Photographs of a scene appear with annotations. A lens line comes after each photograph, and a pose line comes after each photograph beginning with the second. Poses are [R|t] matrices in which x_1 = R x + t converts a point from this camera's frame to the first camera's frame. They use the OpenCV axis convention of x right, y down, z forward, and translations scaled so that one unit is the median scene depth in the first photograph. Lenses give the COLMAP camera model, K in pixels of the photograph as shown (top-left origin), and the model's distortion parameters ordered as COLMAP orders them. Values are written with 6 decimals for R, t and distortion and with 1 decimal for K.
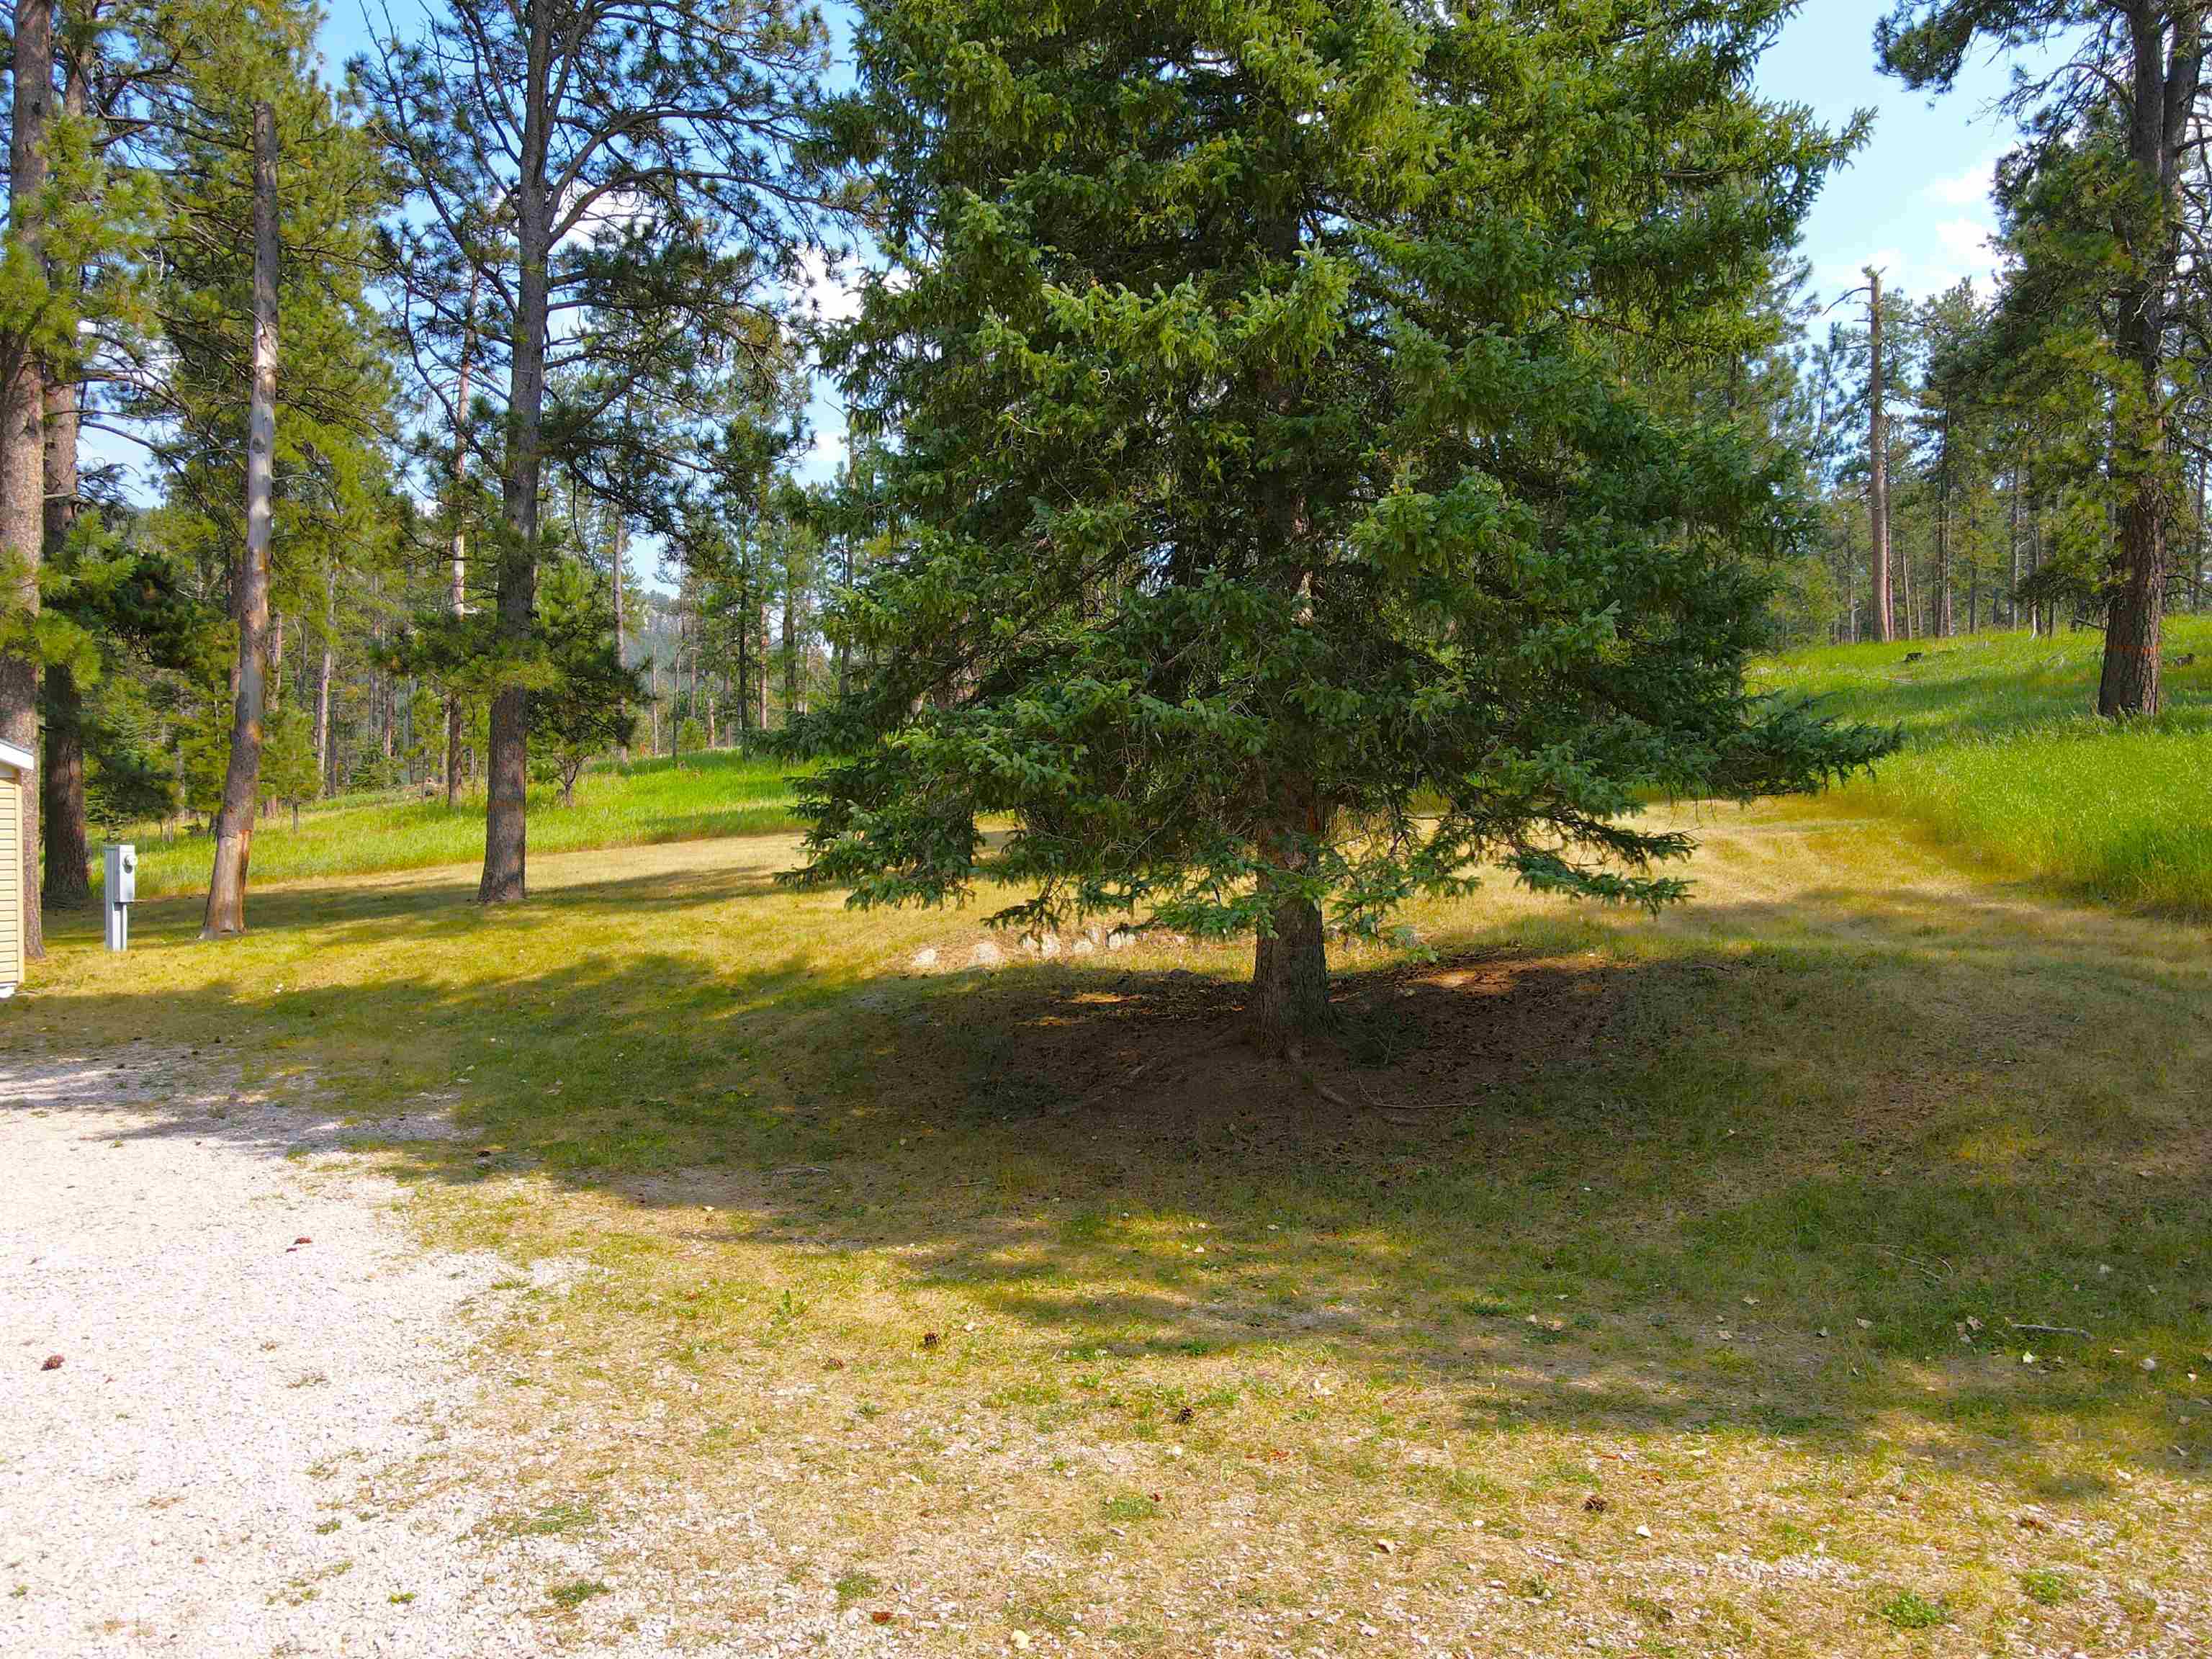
lens RADIAL K [[1625.1, 0, 1113.0], [0, 1625.1, 837.8], [0, 0, 1]] dist [0.008286, 0.006350]
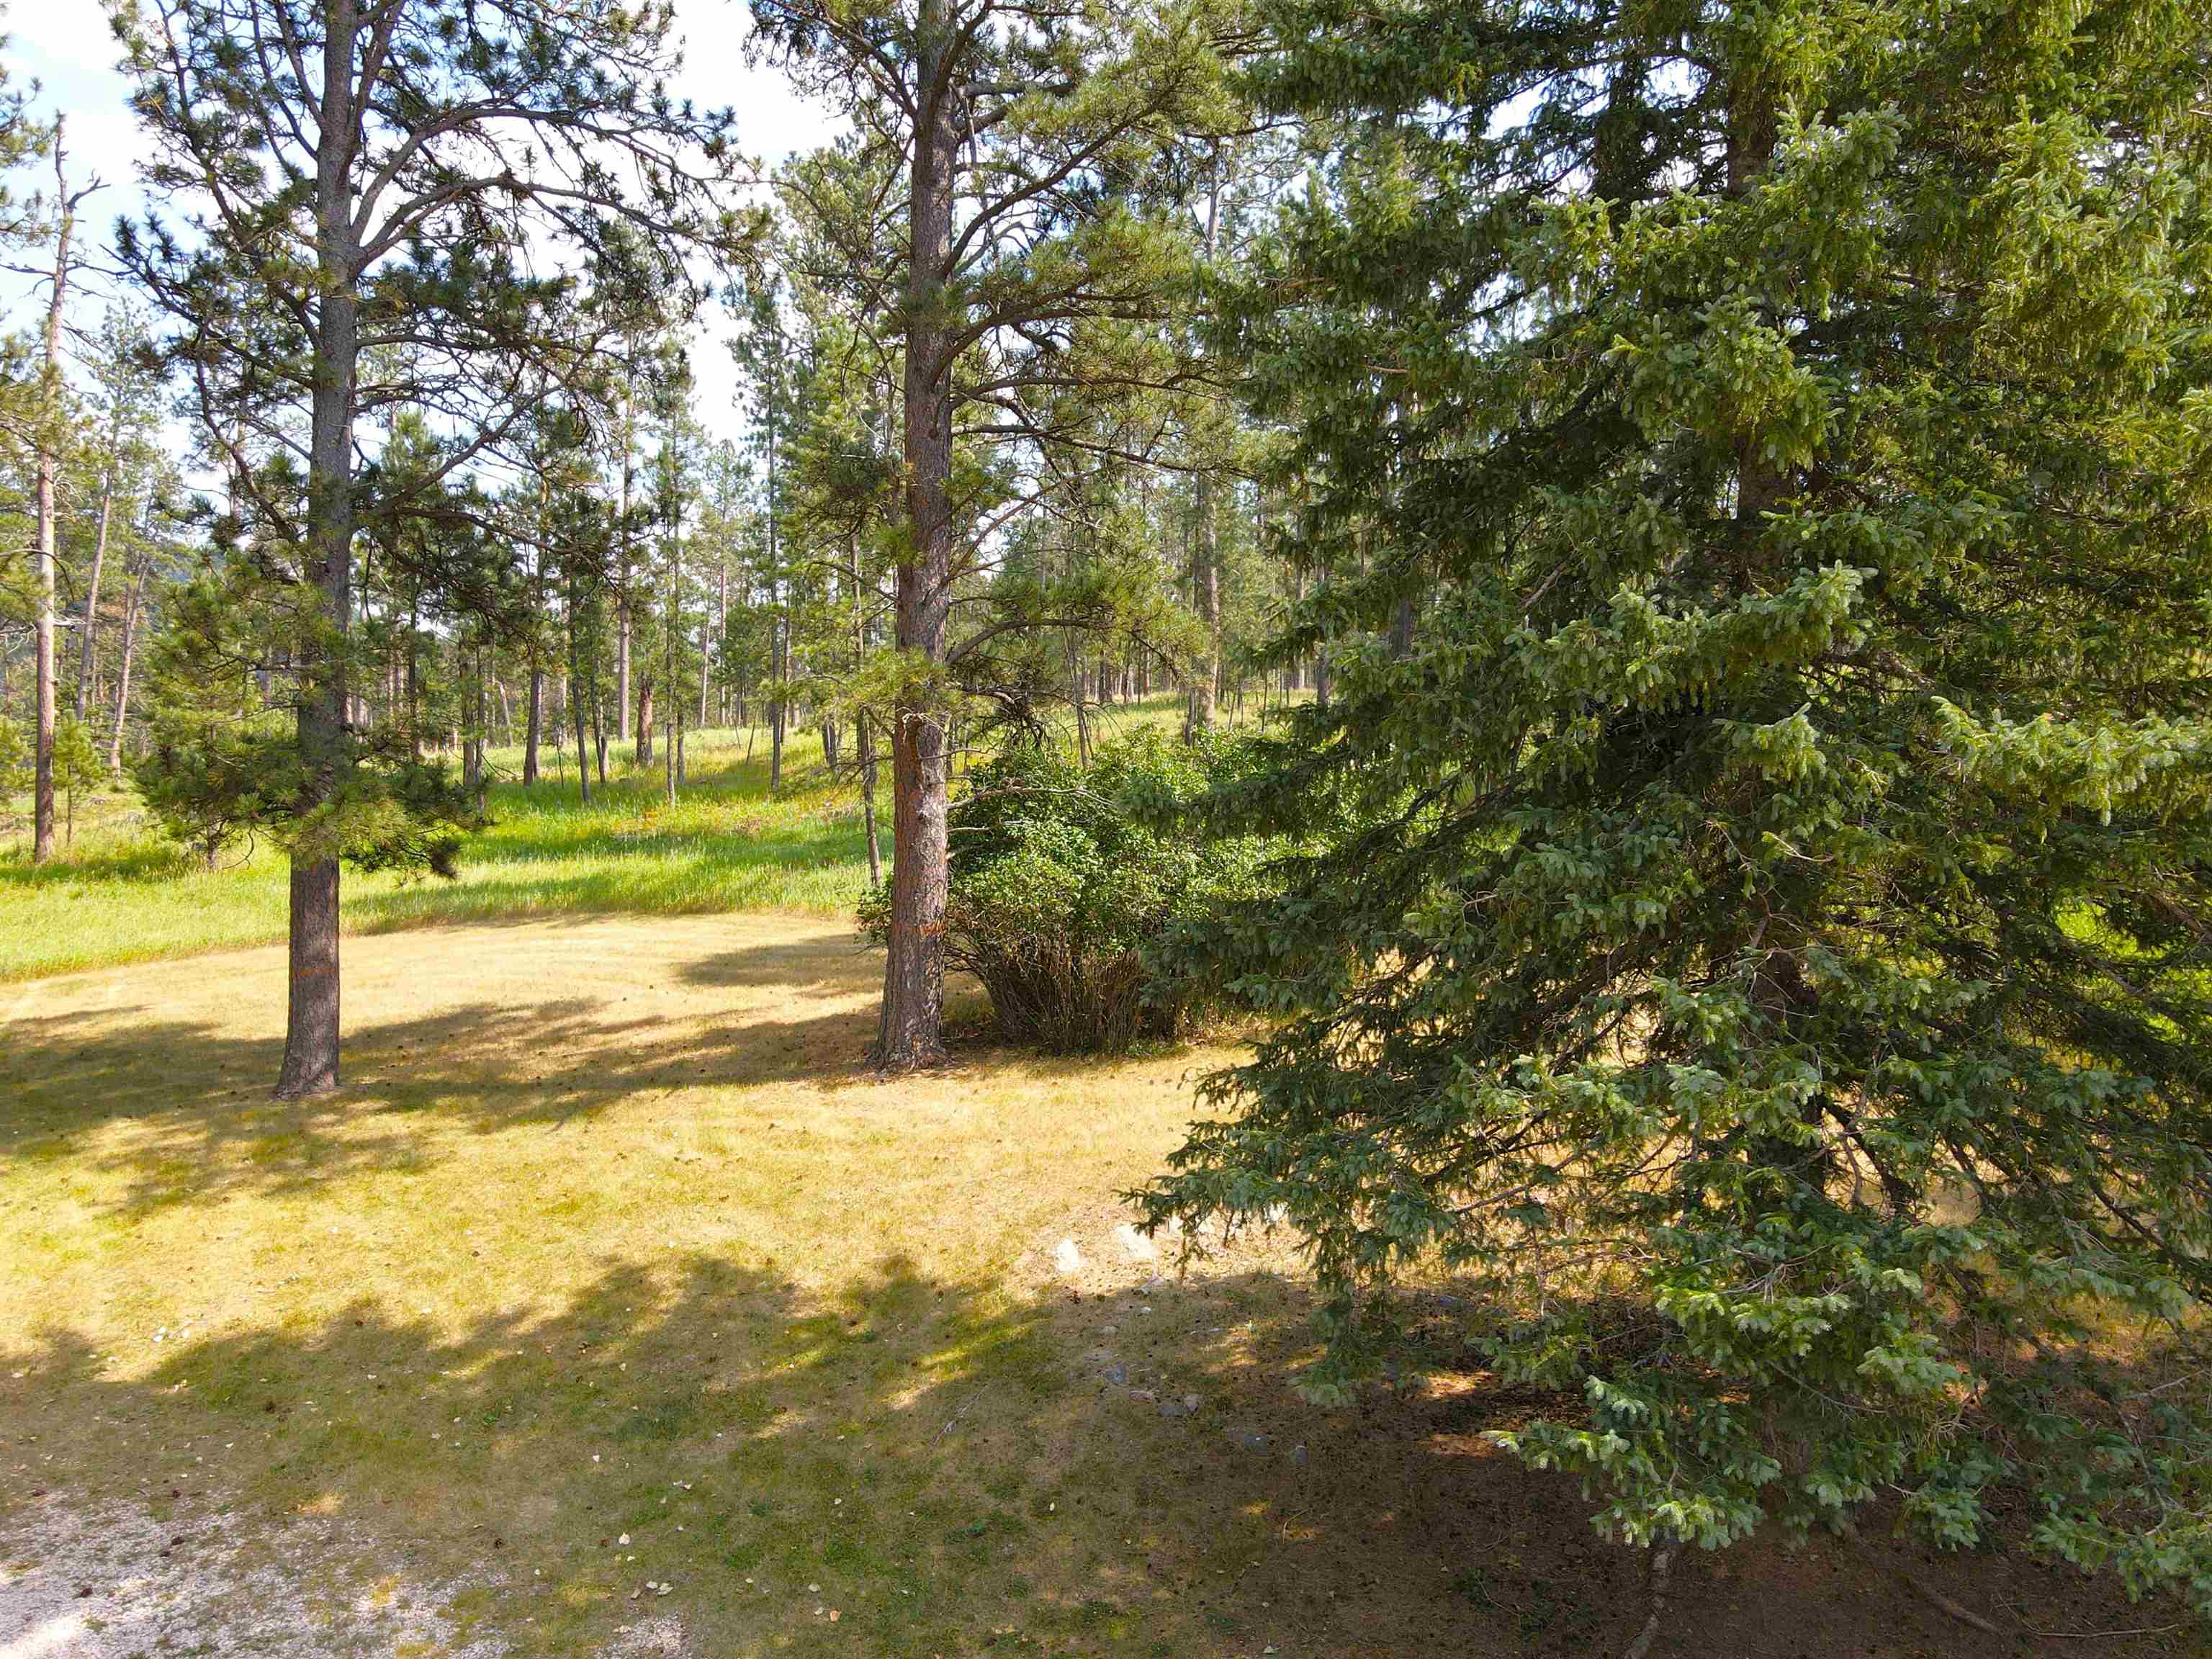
lens RADIAL K [[1625.1, 0, 1105.9], [0, 1625.1, 822.7], [0, 0, 1]] dist [0.008286, 0.006350]
pose [[0.967998, 0.000965, 0.250957, -0.189731], [-0.002932, 0.999968, 0.007463, -0.095038], [-0.250941, -0.007960, 0.967970, 0.128332]]
